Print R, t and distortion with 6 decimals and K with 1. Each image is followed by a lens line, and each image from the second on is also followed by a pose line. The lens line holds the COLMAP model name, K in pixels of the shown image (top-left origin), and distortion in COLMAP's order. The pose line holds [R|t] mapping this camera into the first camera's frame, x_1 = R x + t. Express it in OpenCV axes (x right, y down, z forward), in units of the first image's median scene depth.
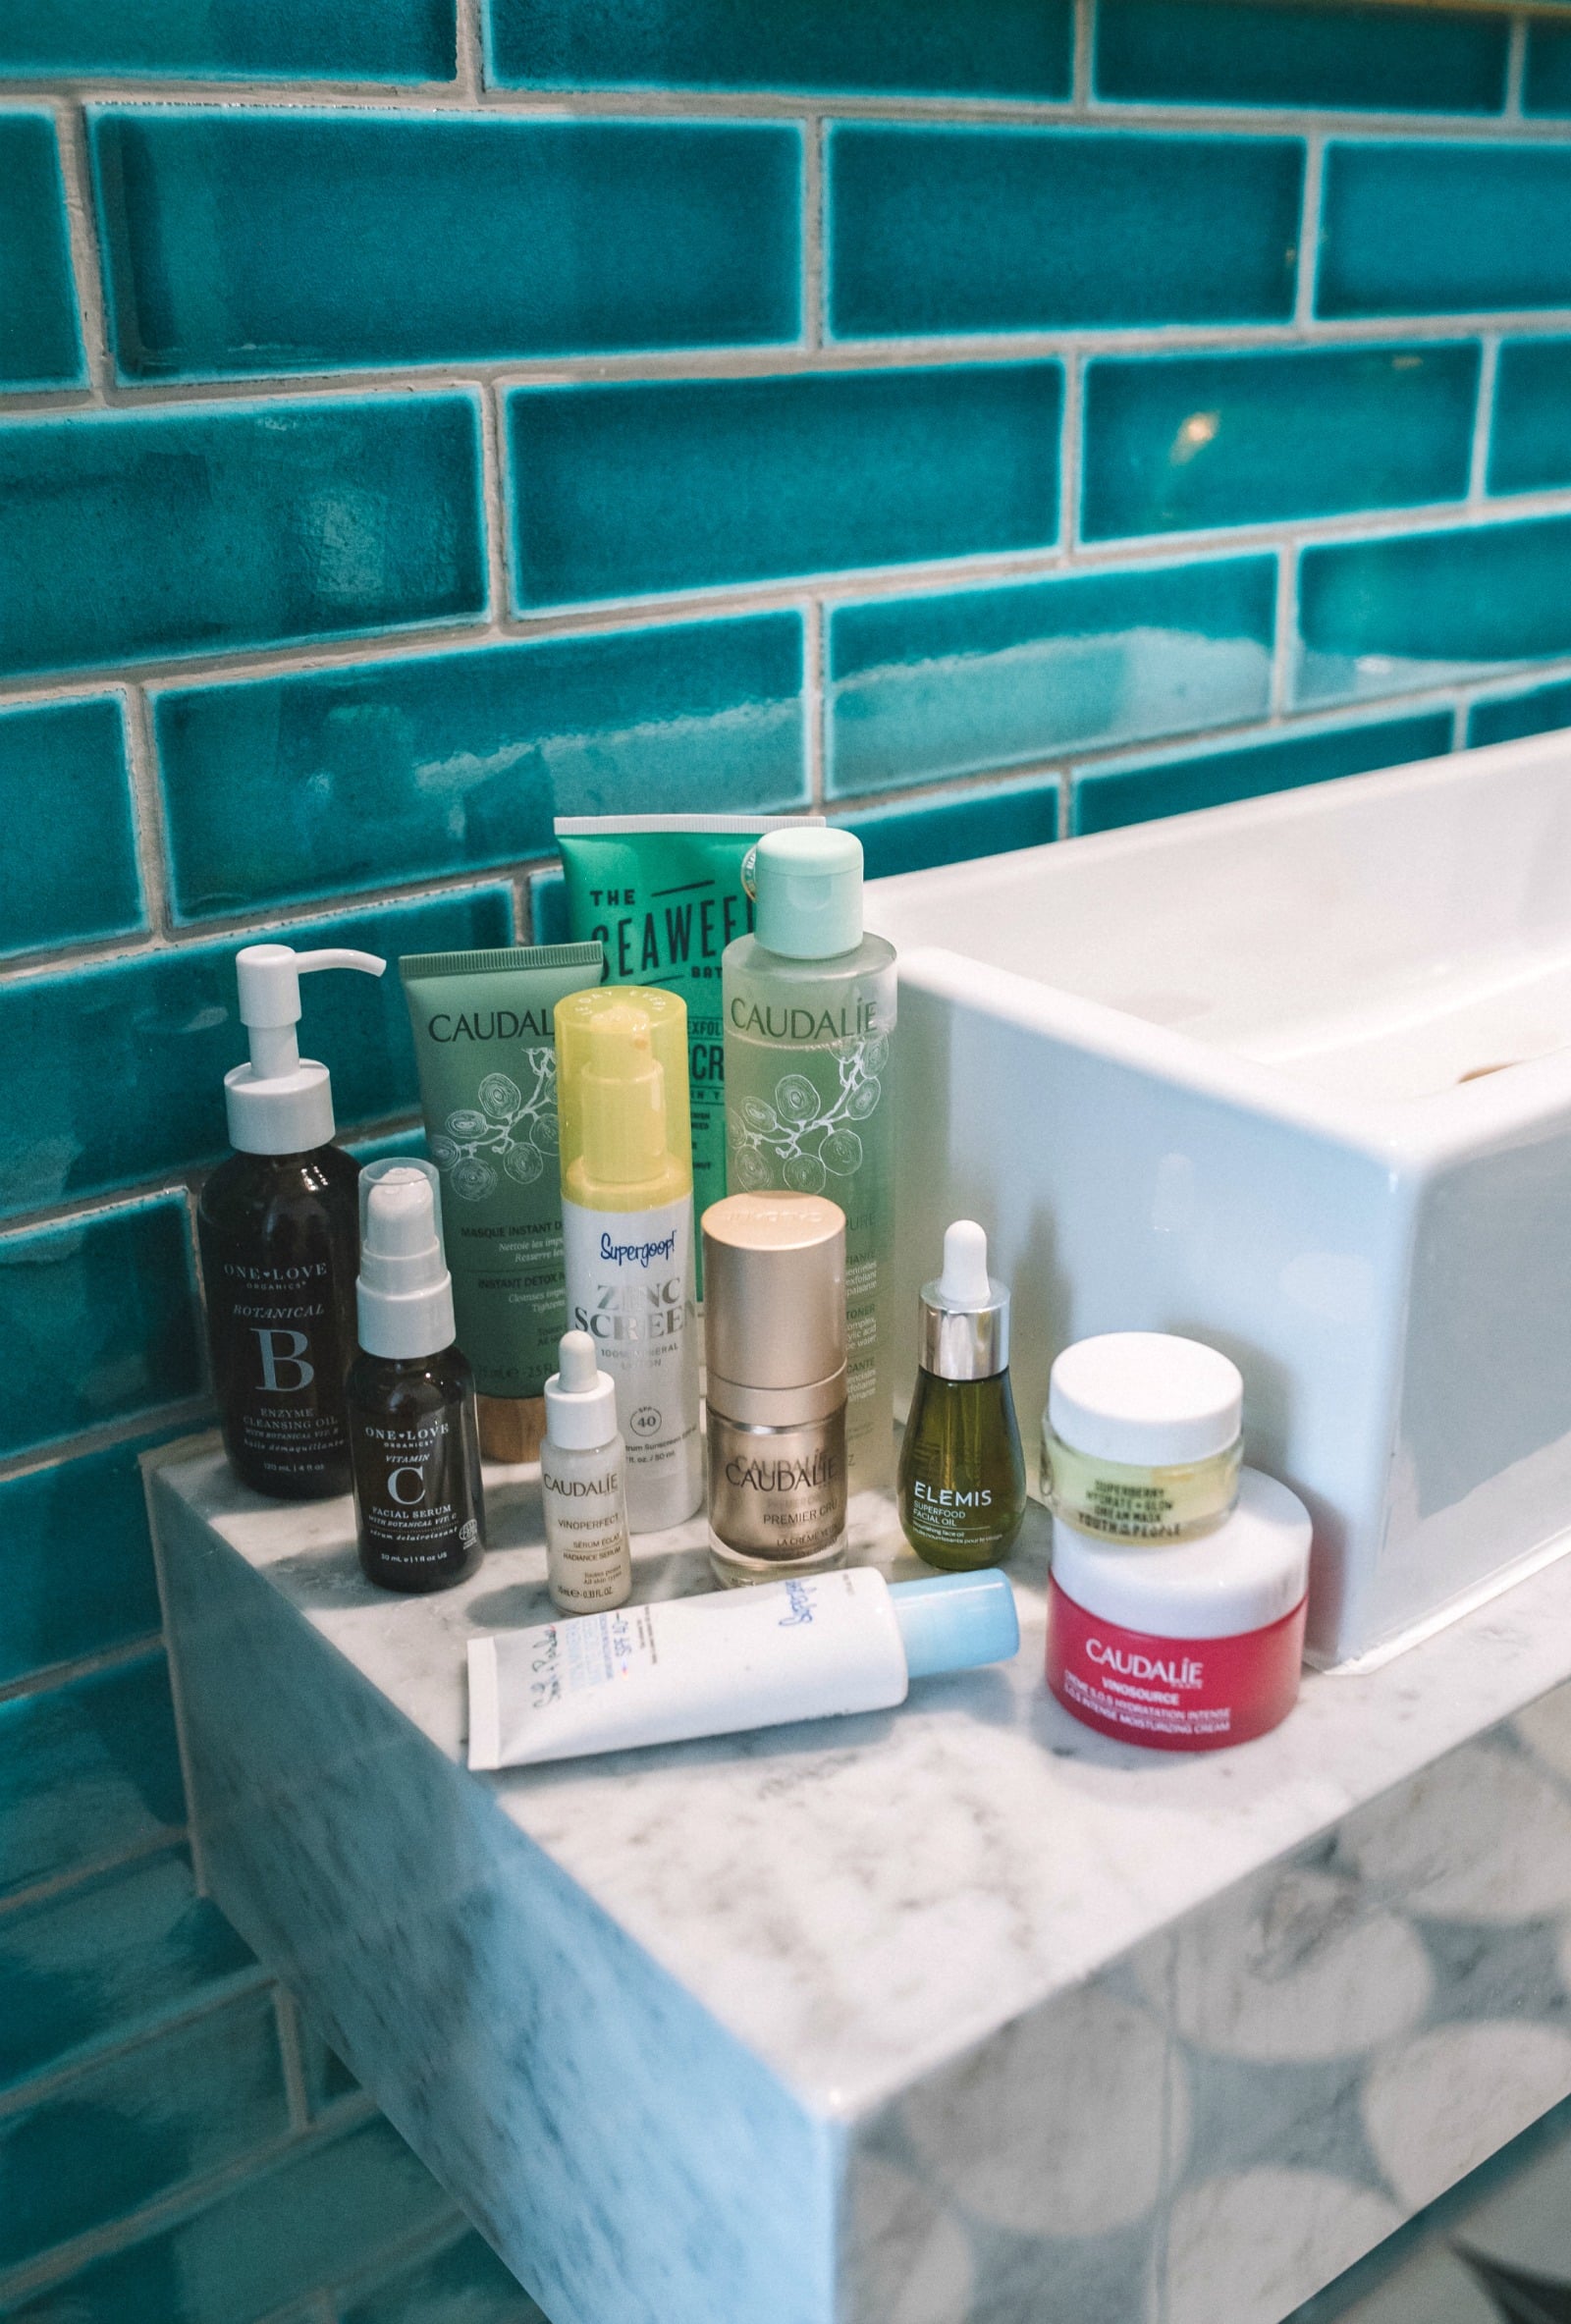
lens RADIAL K [[2418.1, 0, 785.5], [0, 2418.1, 1162.0], [0, 0, 1]] dist [-0.009315, -0.032215]
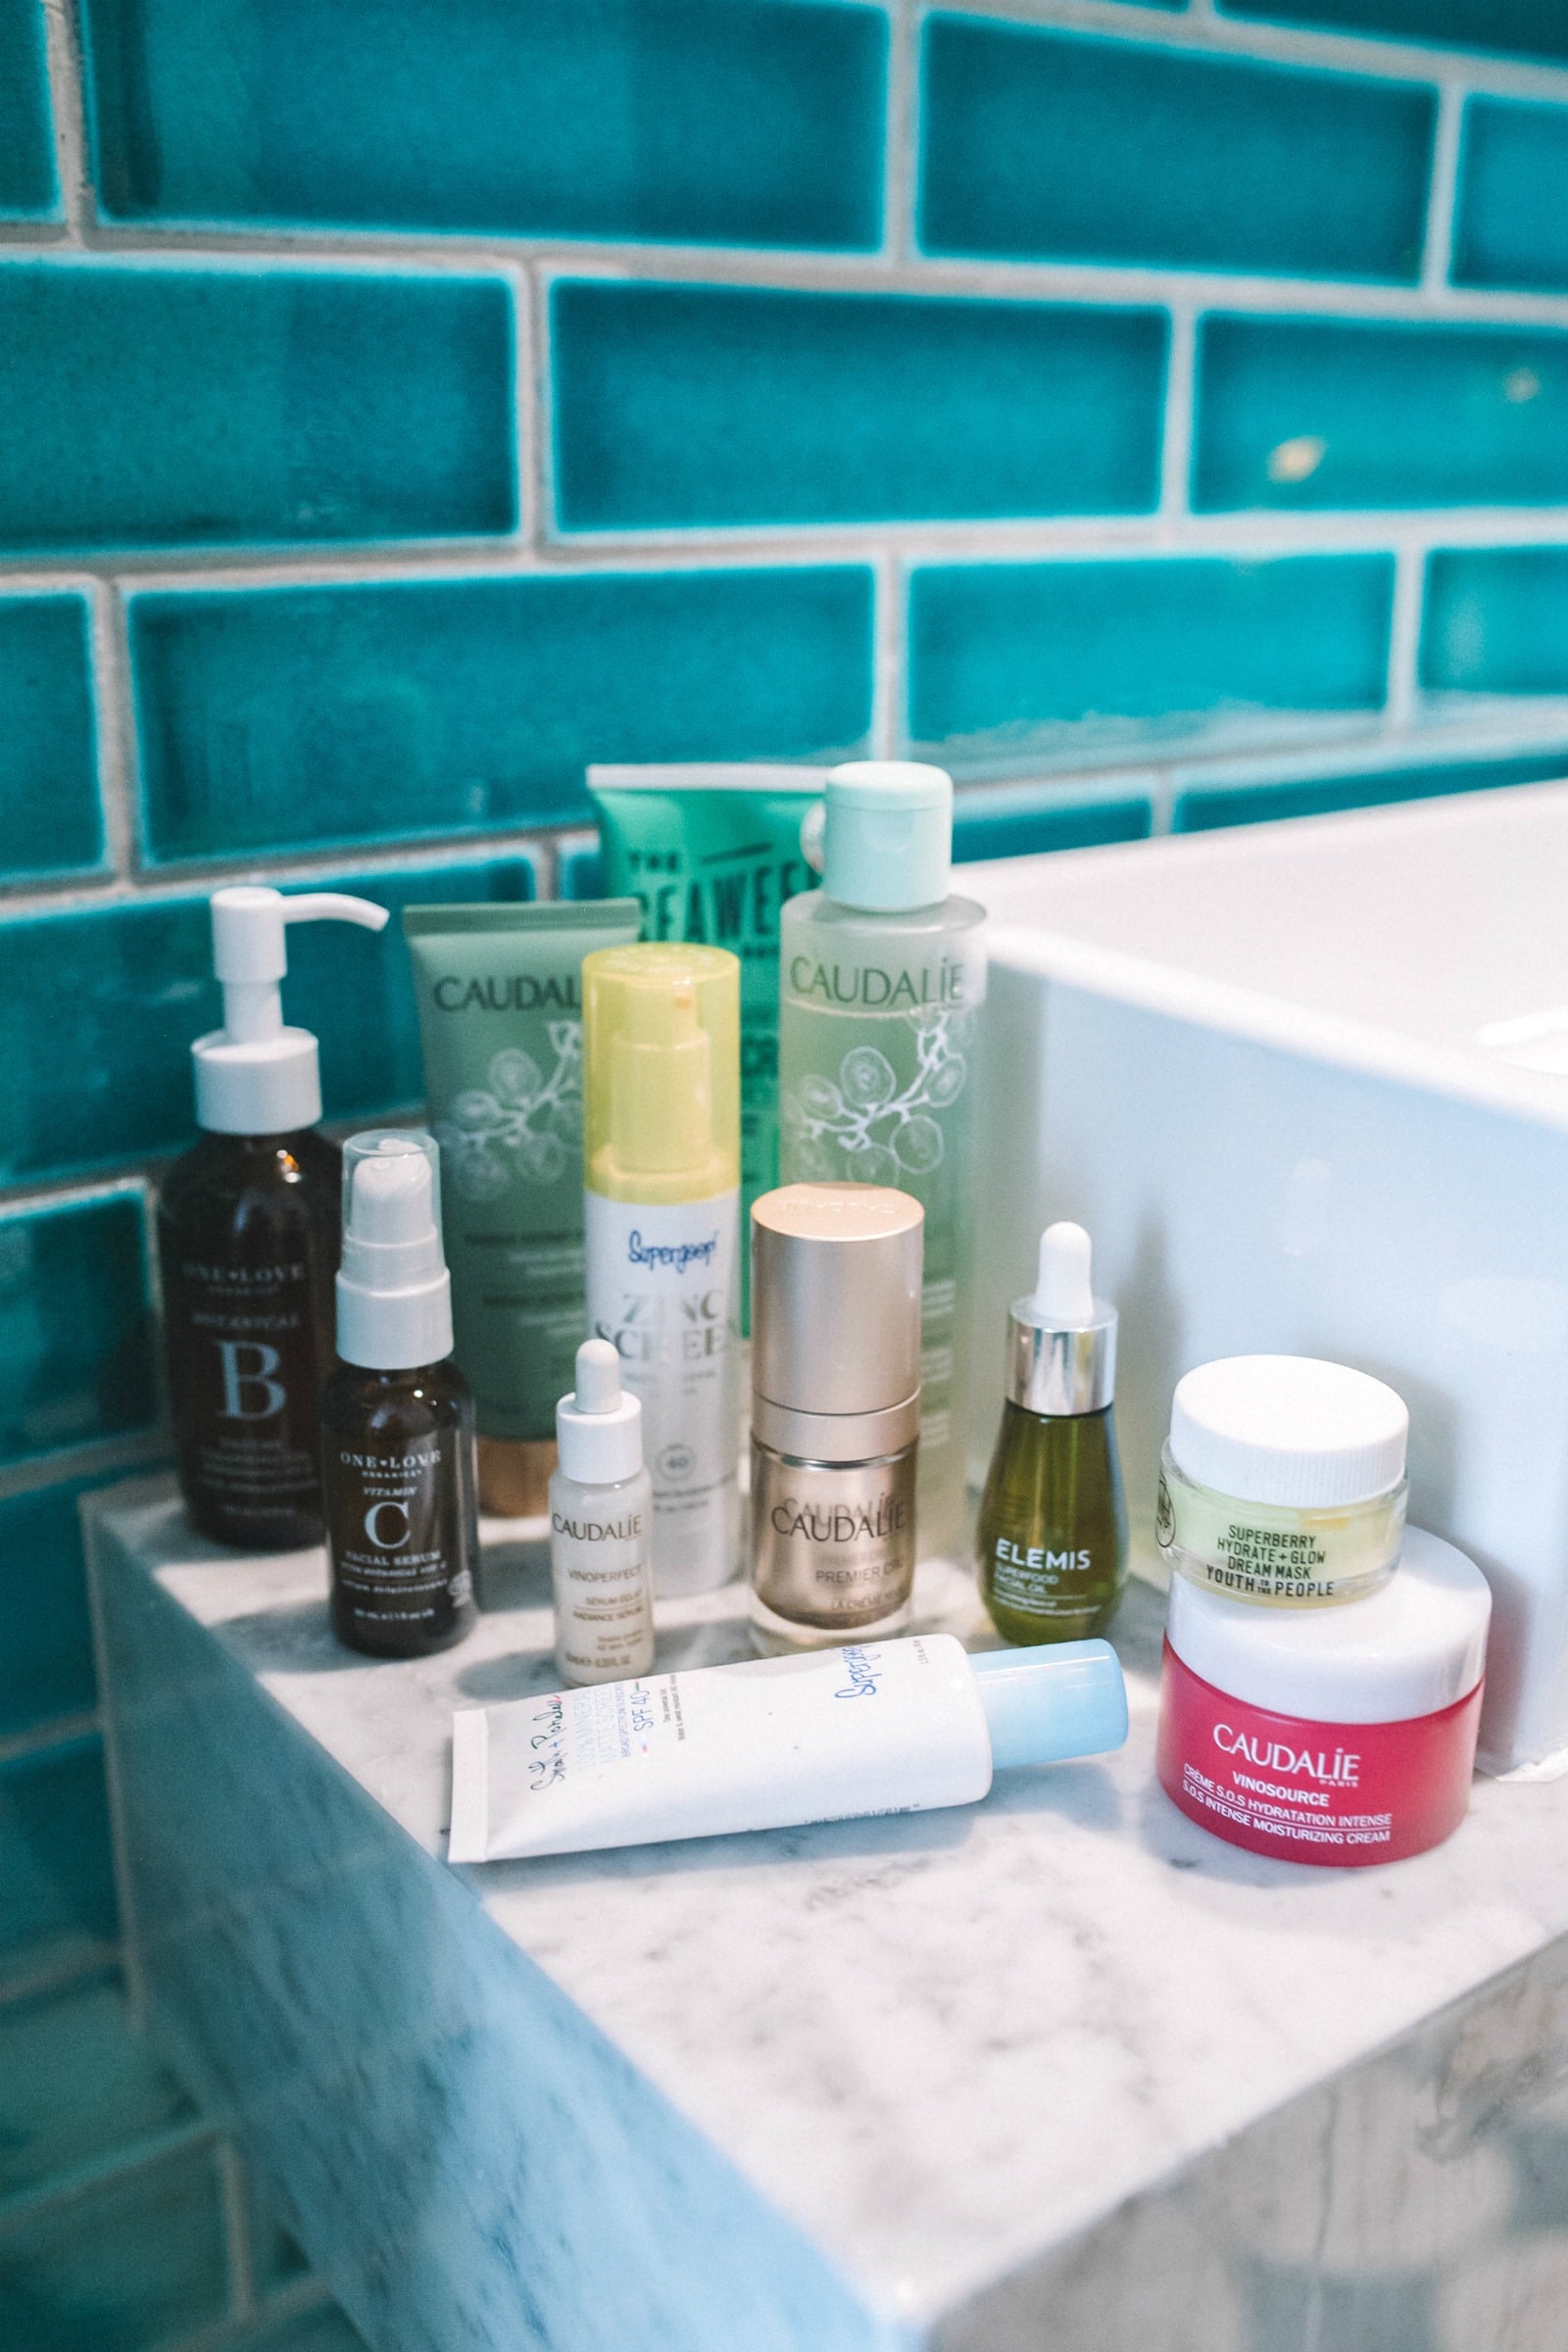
lens RADIAL K [[2435.3, 0, 784.0], [0, 2435.3, 1176.0], [0, 0, 1]] dist [-0.020281, 0.022759]
pose [[0.999629, 0.024852, -0.011178, -0.013893], [-0.025523, 0.997587, -0.064568, 0.064124], [0.009547, 0.064830, 0.997851, 0.156218]]
